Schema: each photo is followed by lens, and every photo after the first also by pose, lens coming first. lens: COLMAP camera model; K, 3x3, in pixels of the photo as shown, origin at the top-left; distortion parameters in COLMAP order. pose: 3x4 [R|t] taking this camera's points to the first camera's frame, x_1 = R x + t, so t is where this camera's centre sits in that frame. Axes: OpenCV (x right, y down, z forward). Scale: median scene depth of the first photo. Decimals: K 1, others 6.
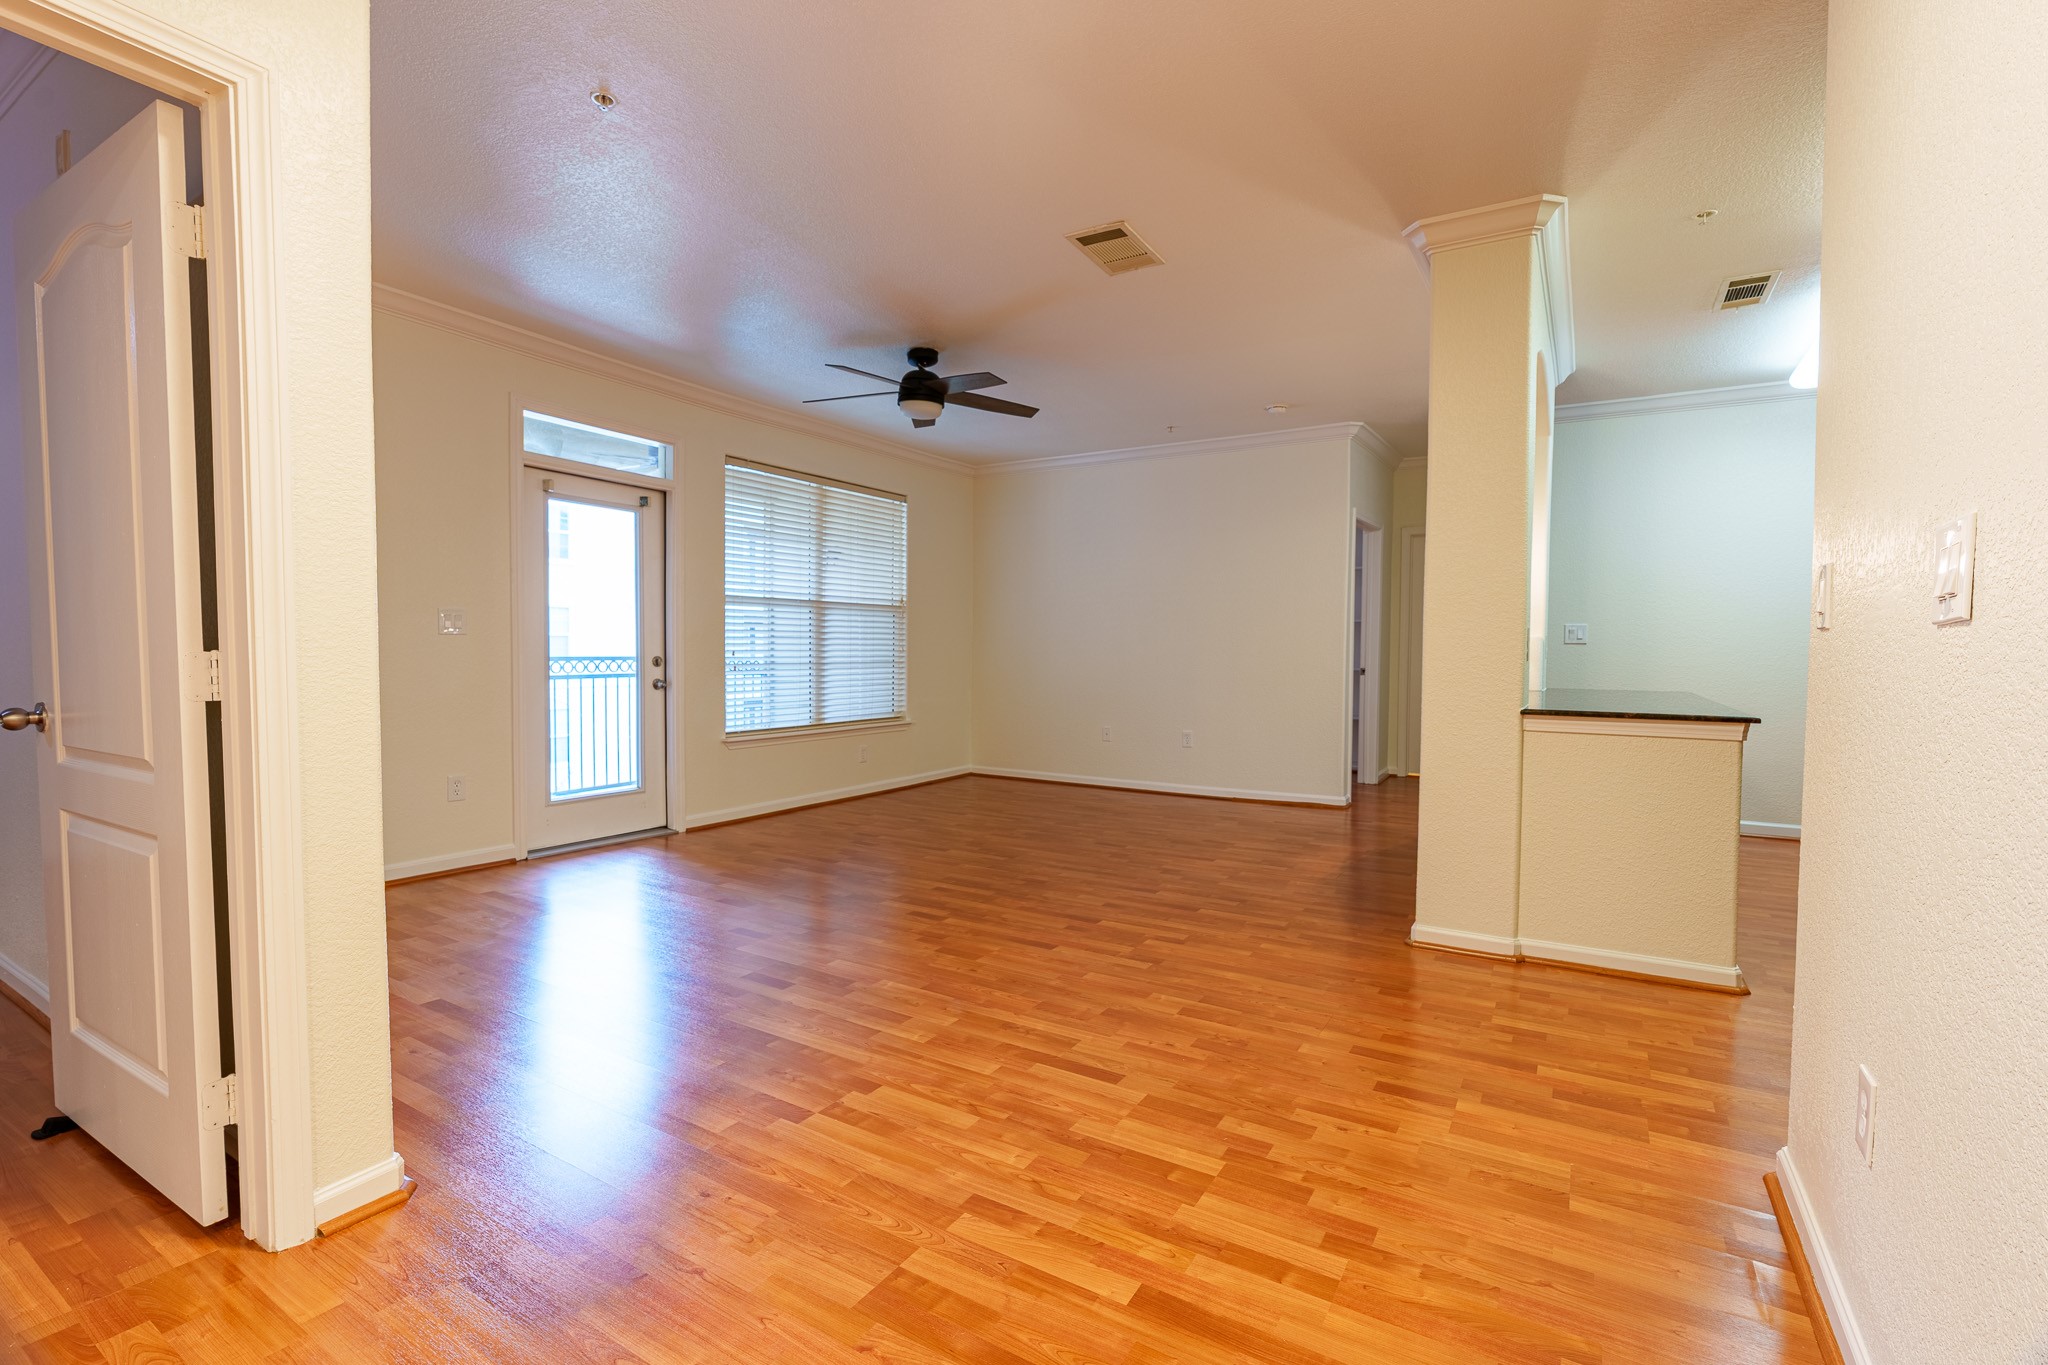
lens RADIAL K [[914.5, 0, 1024.0], [0, 914.5, 682.5], [0, 0, 1]] dist [-0.012446, 0.003483]
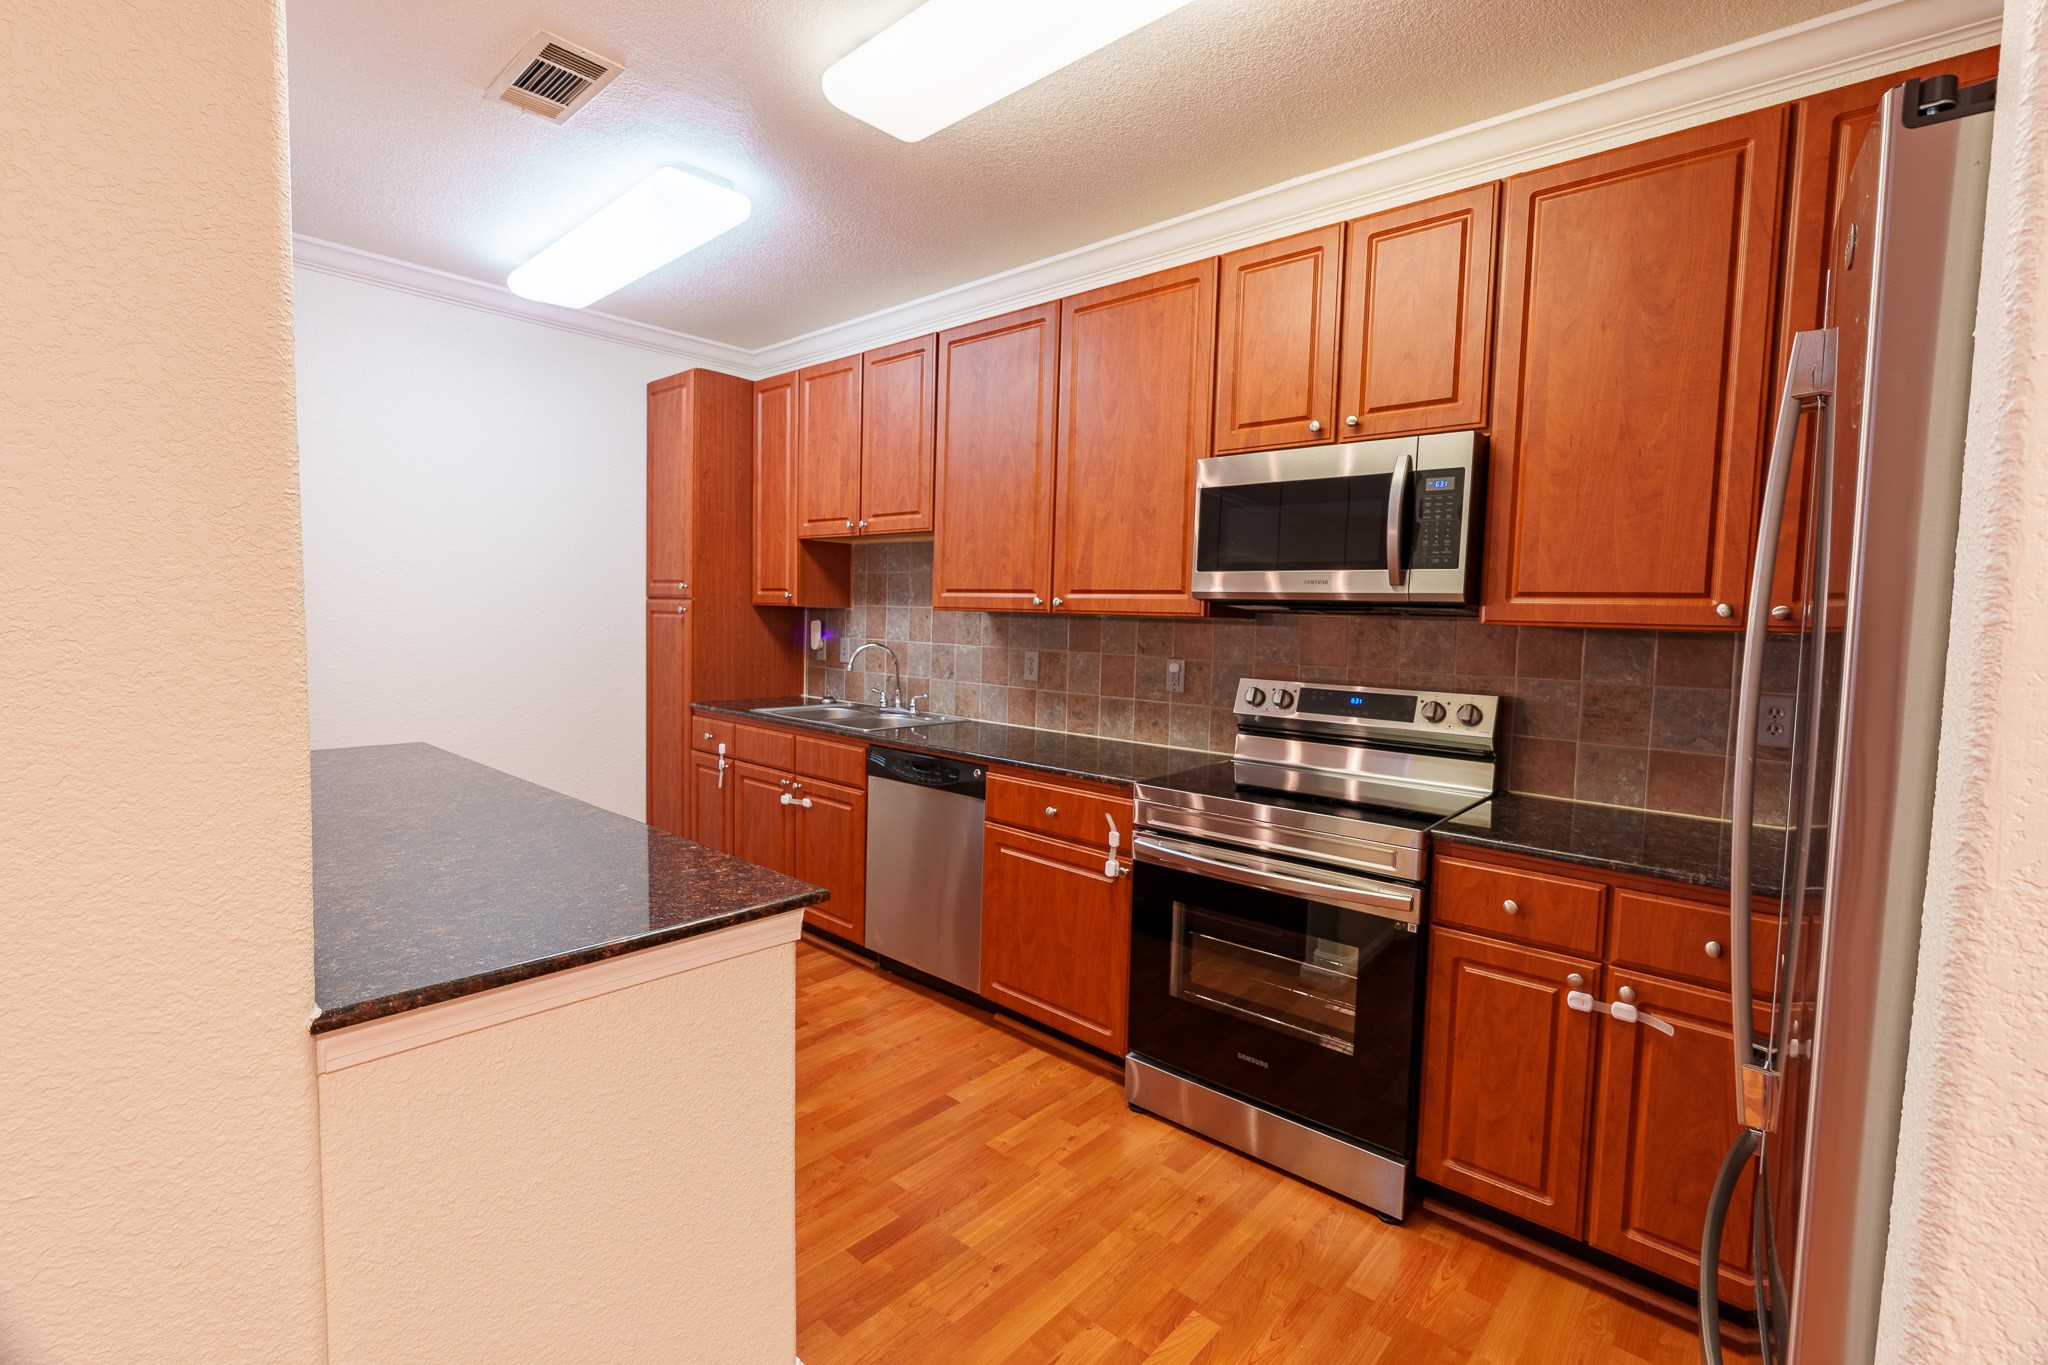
lens RADIAL K [[914.5, 0, 1024.0], [0, 914.5, 682.5], [0, 0, 1]] dist [-0.012446, 0.003483]
pose [[0.177498, -0.072745, 0.981429, 0.315590], [0.014908, 0.997349, 0.071229, -0.107018], [-0.984008, 0.001988, 0.178112, 0.753138]]
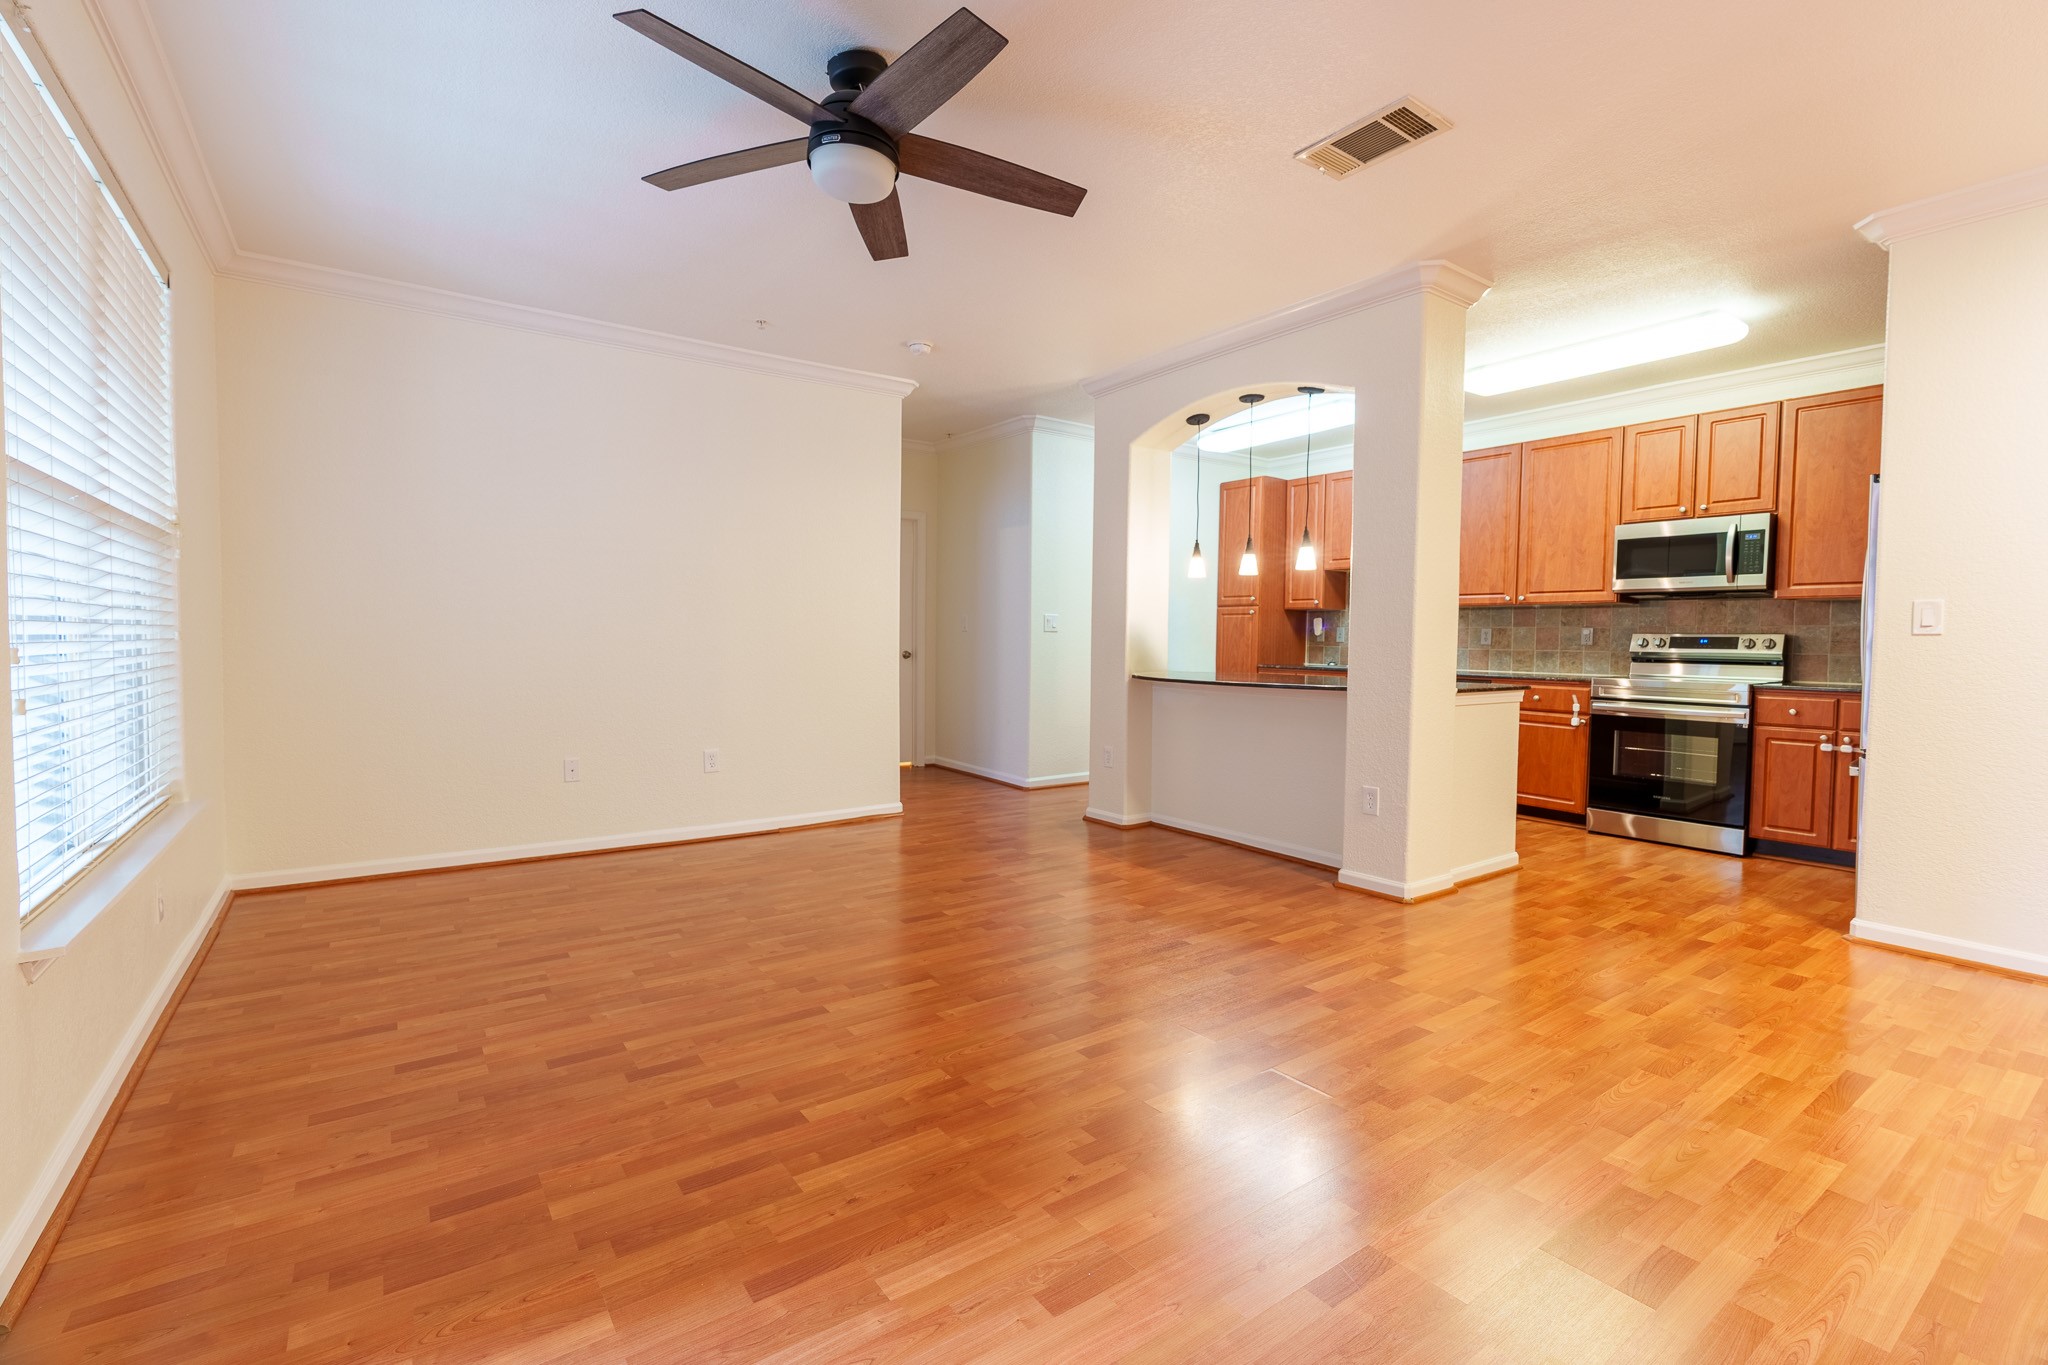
lens RADIAL K [[914.5, 0, 1024.0], [0, 914.5, 682.5], [0, 0, 1]] dist [-0.012446, 0.003483]
pose [[0.383238, -0.045926, 0.922507, -0.891956], [0.029339, 0.998864, 0.037539, -0.047915], [-0.923184, 0.012679, 0.384150, 1.132386]]
